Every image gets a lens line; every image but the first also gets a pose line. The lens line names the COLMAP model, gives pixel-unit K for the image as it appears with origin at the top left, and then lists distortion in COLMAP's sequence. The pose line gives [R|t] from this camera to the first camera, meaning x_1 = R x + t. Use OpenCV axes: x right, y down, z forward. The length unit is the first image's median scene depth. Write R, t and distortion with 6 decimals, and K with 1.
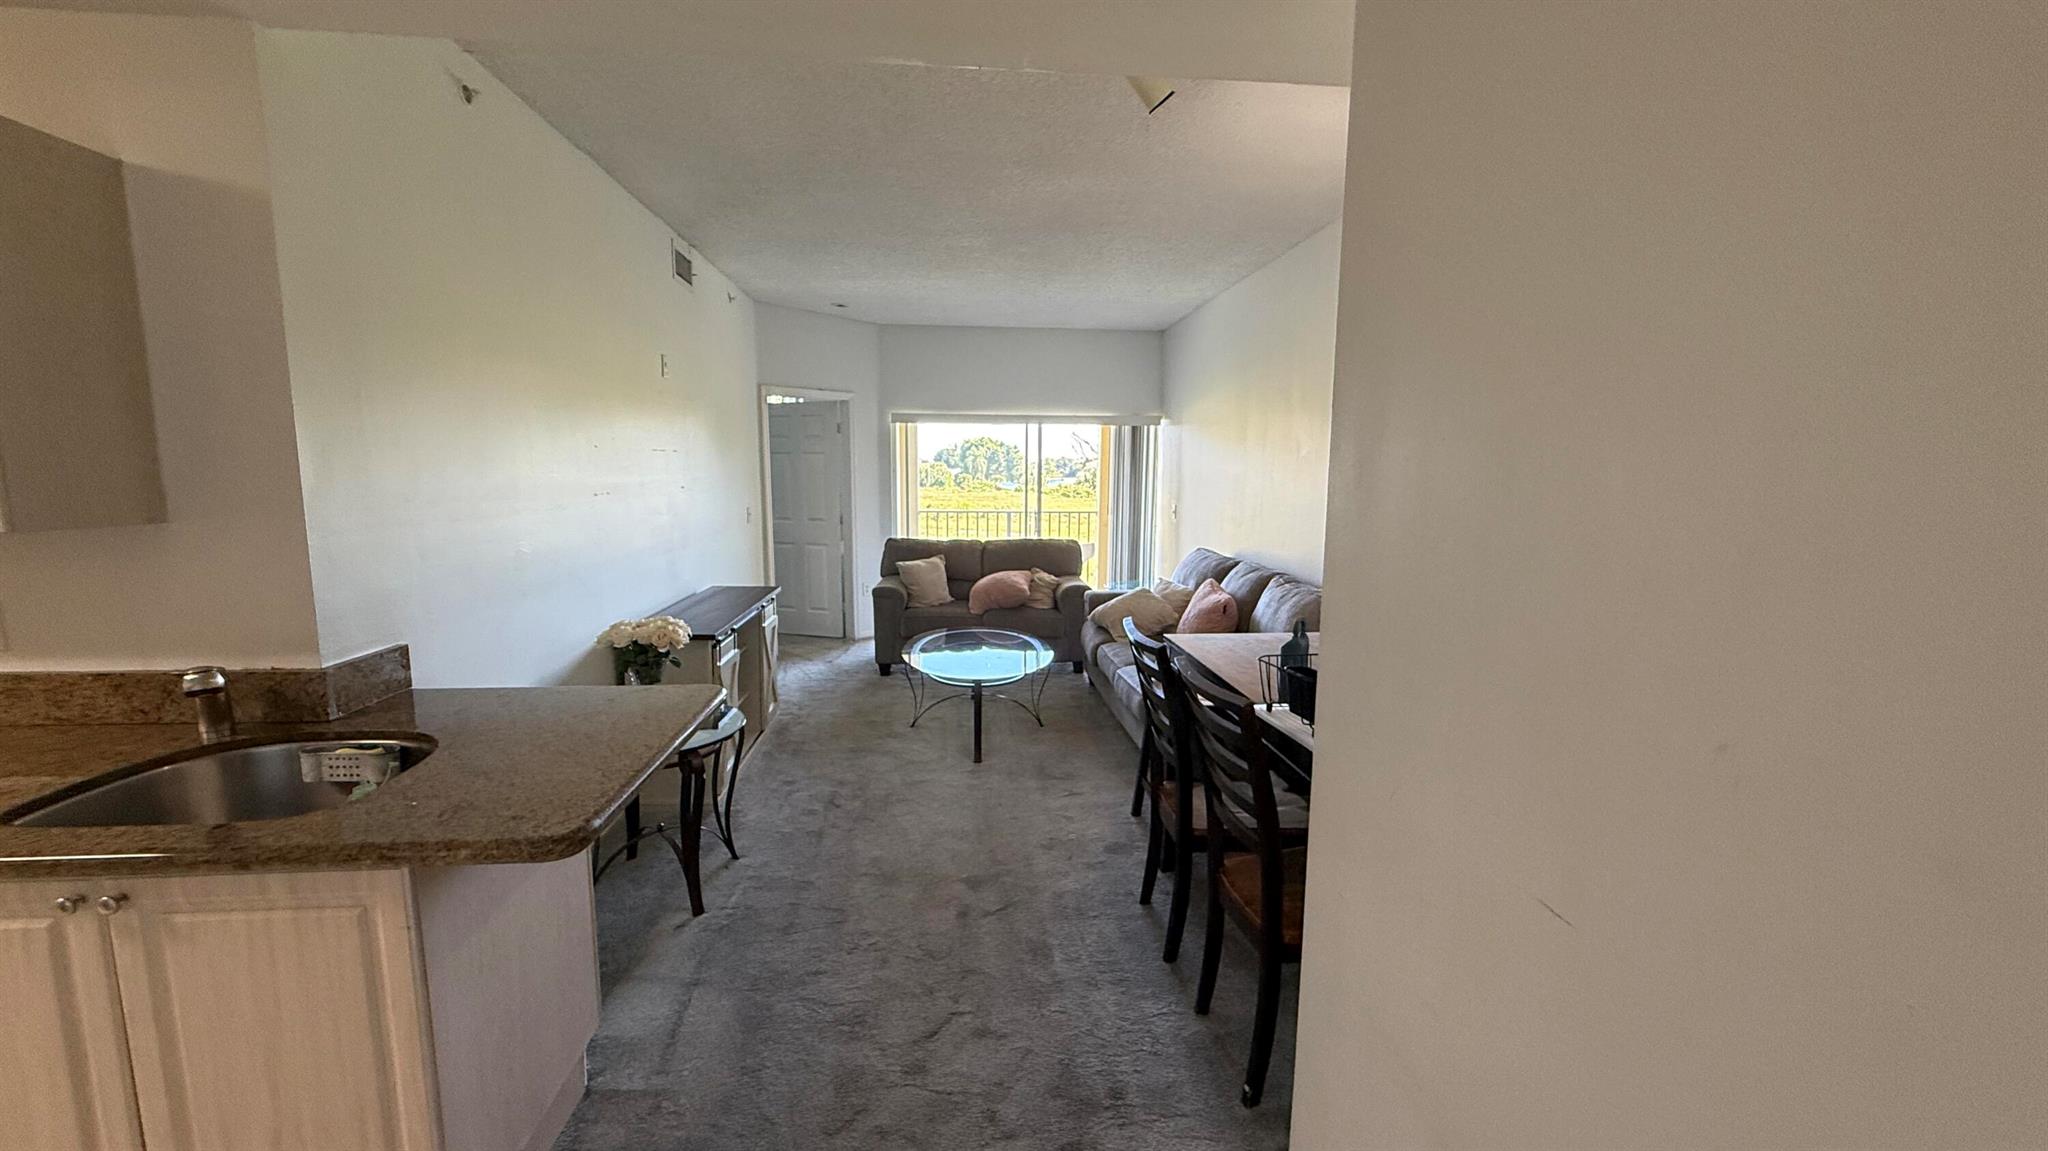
lens RADIAL K [[812.8, 0, 1035.9], [0, 812.8, 571.6], [0, 0, 1]] dist [0.000208, 0.000026]
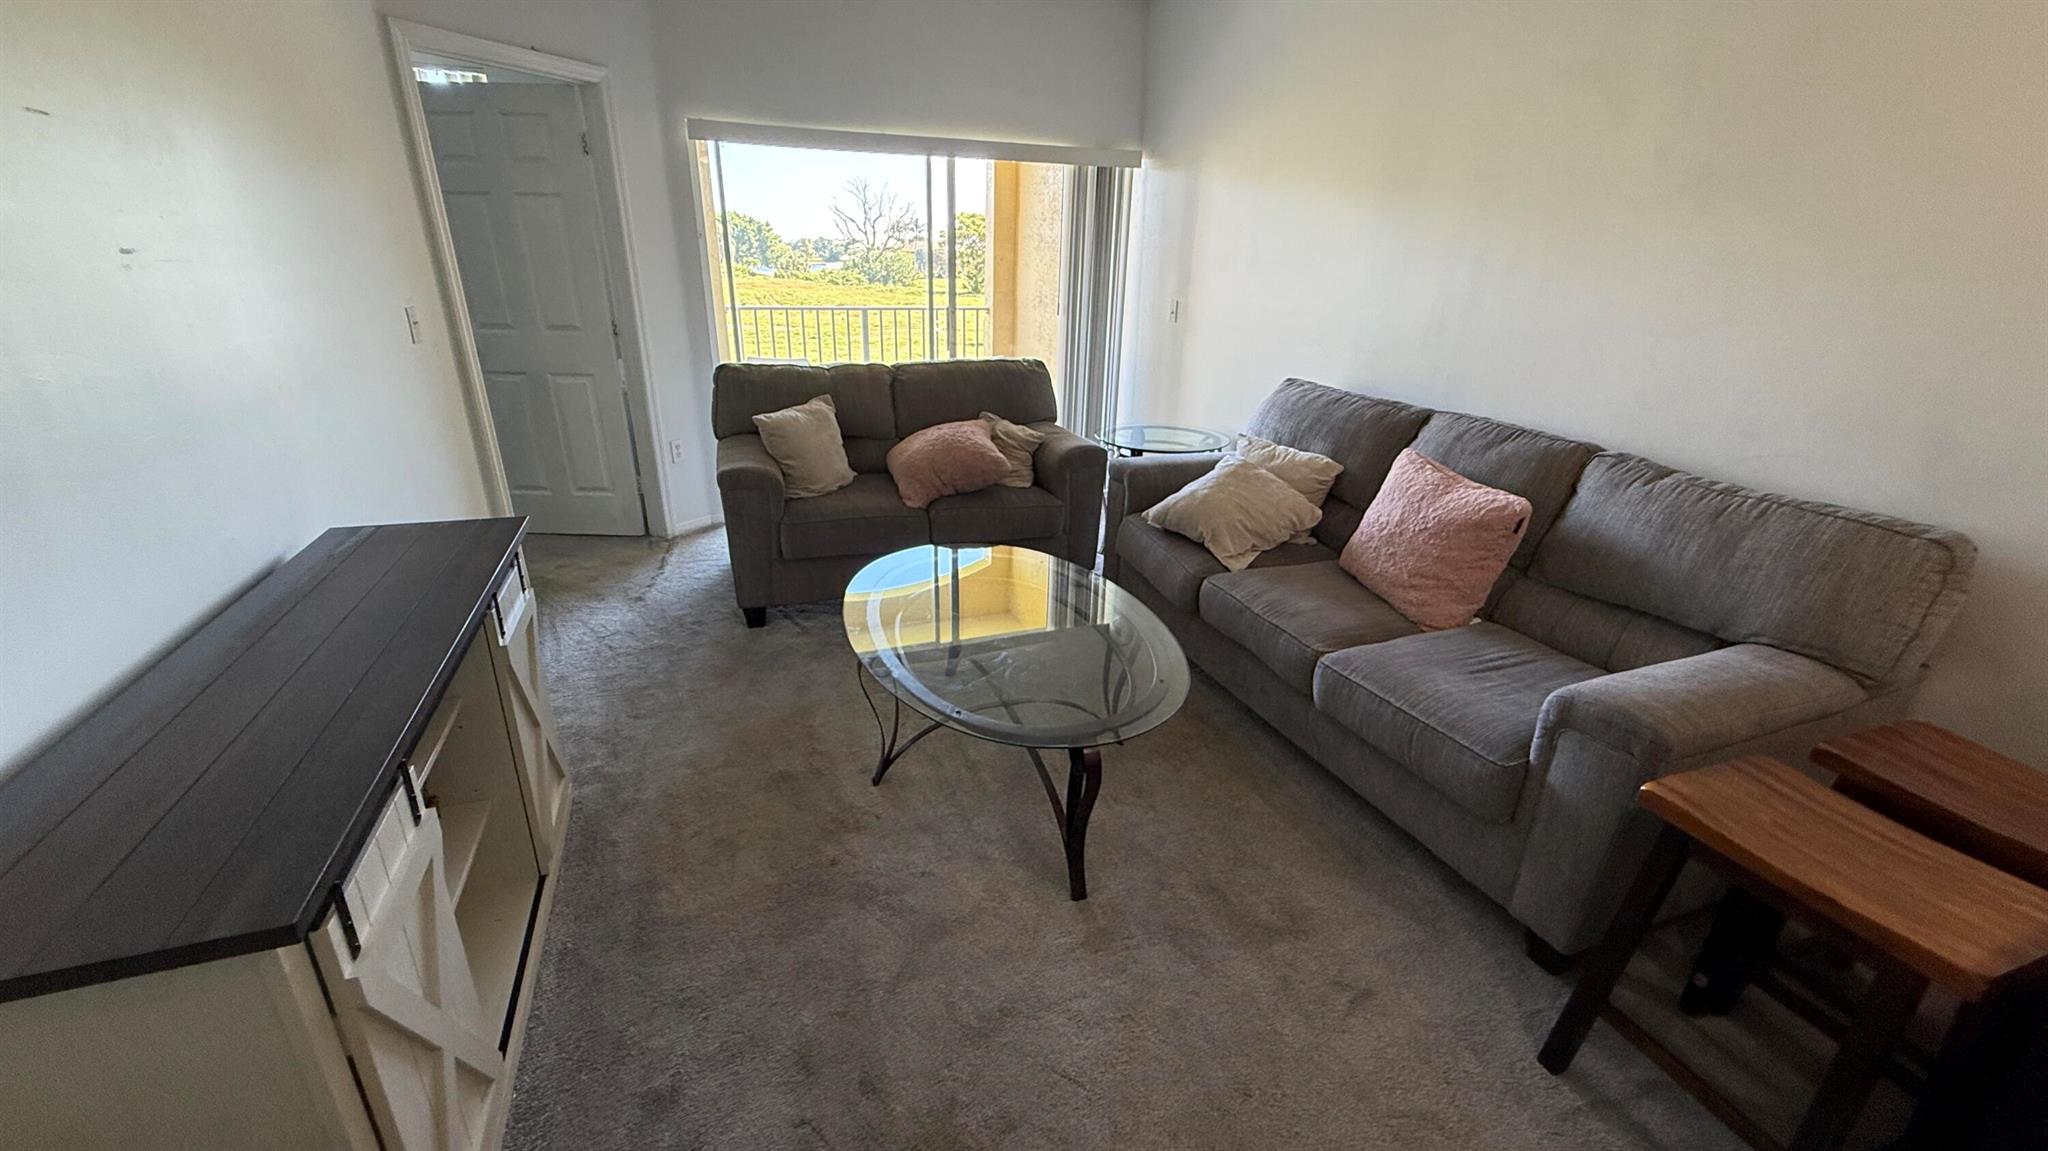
lens RADIAL K [[812.8, 0, 1028.0], [0, 812.8, 575.4], [0, 0, 1]] dist [0.000208, 0.000026]
pose [[0.965052, -0.082576, 0.248708, -0.131270], [0.018020, 0.967720, 0.251382, -0.038542], [-0.261438, -0.238115, 0.935388, 0.407307]]
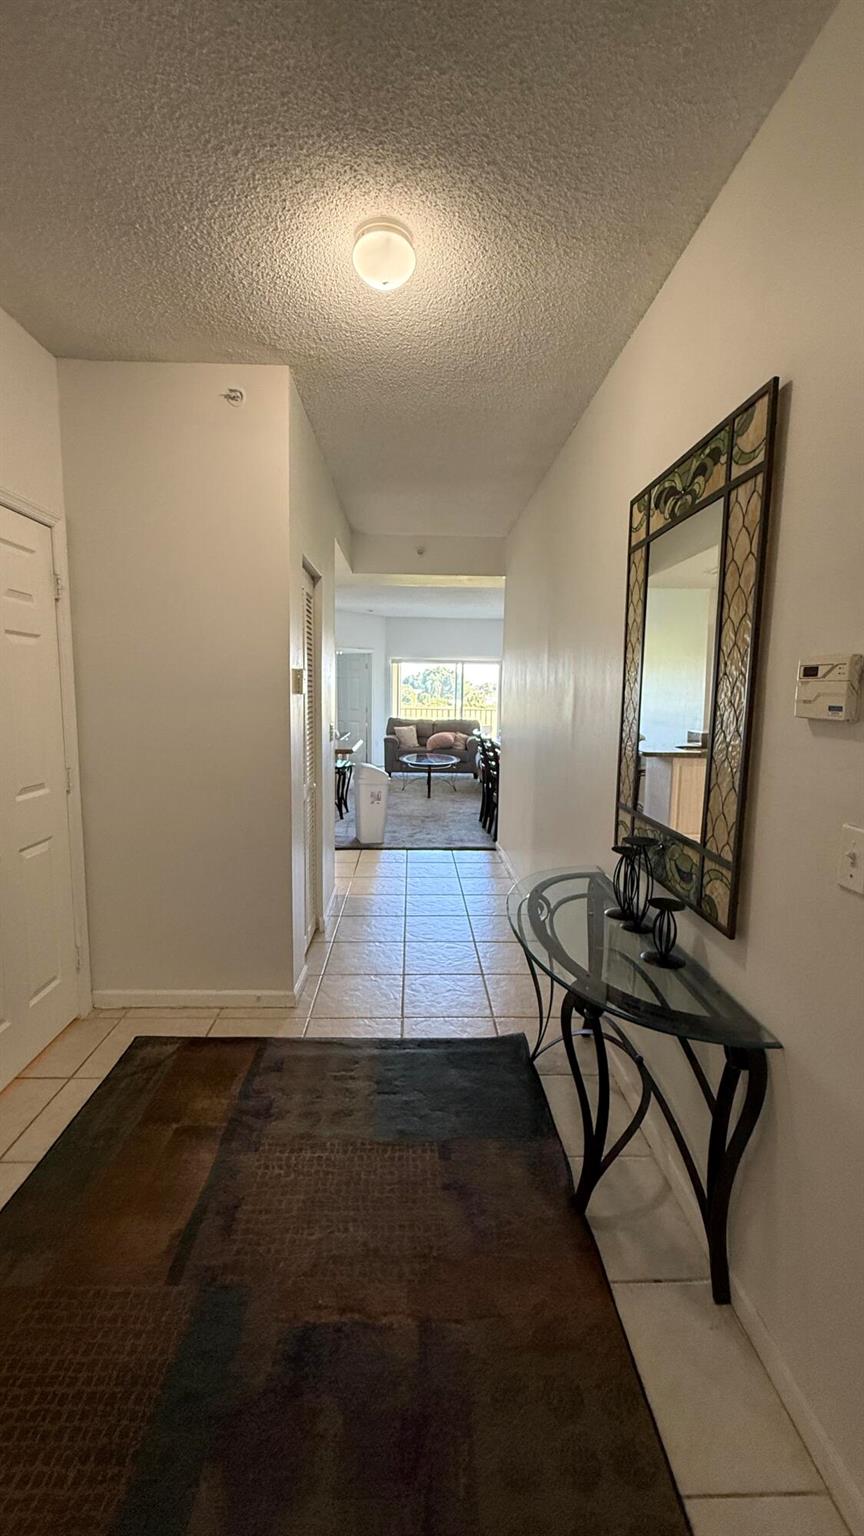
lens RADIAL K [[609.6, 0, 432.7], [0, 609.6, 764.3], [0, 0, 1]] dist [0.000208, 0.000026]
pose [[0.997228, 0.016494, -0.072554, 0.052128], [-0.016818, 0.999851, -0.003850, 0.088354], [0.072480, 0.005060, 0.997357, -0.609977]]
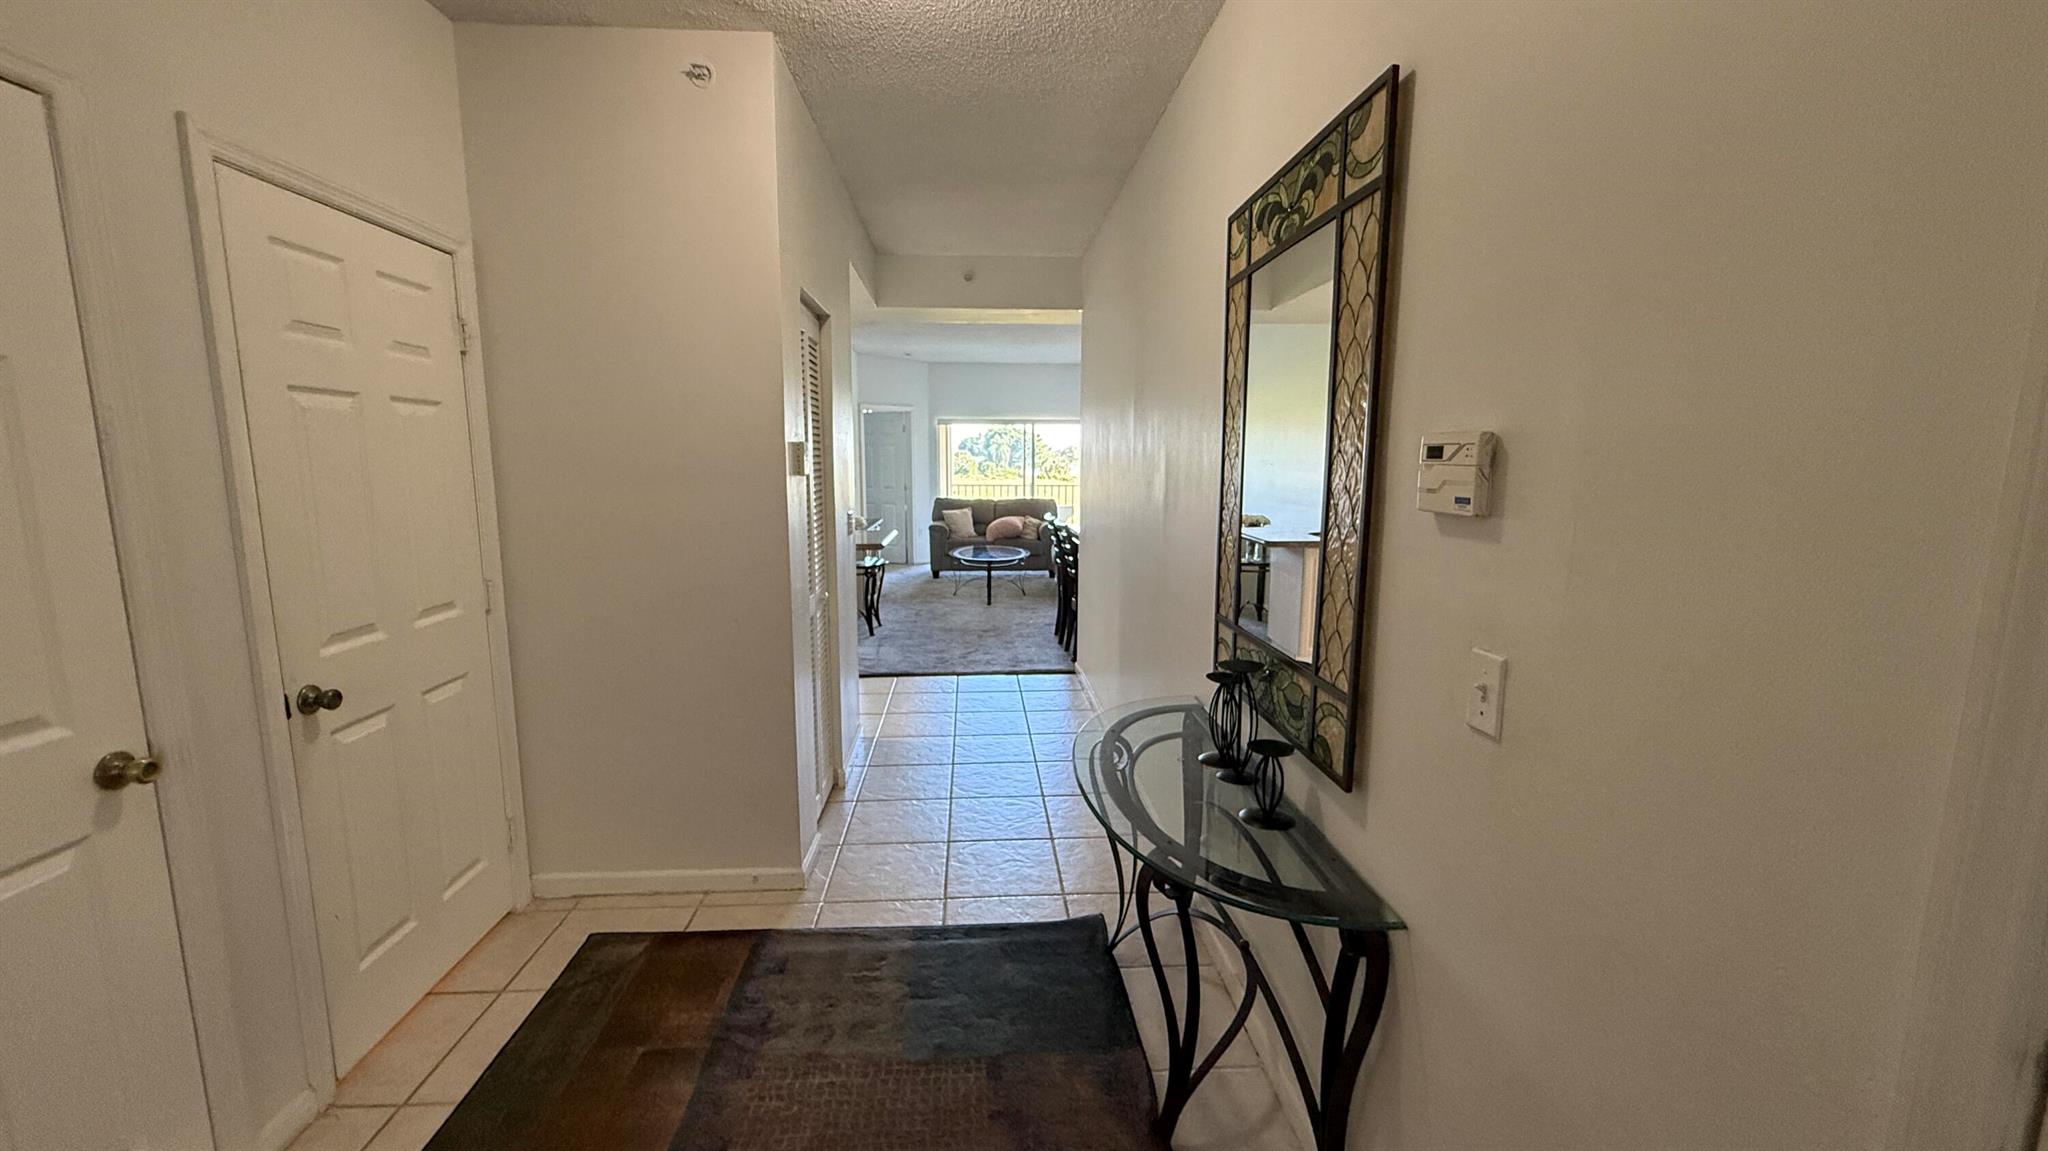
lens RADIAL K [[812.8, 0, 1026.6], [0, 812.8, 578.0], [0, 0, 1]] dist [0.000208, 0.000026]
pose [[0.999166, 0.001854, -0.040799, 0.063762], [-0.000938, 0.999747, 0.022455, 0.083190], [0.040830, -0.022398, 0.998915, -0.614116]]
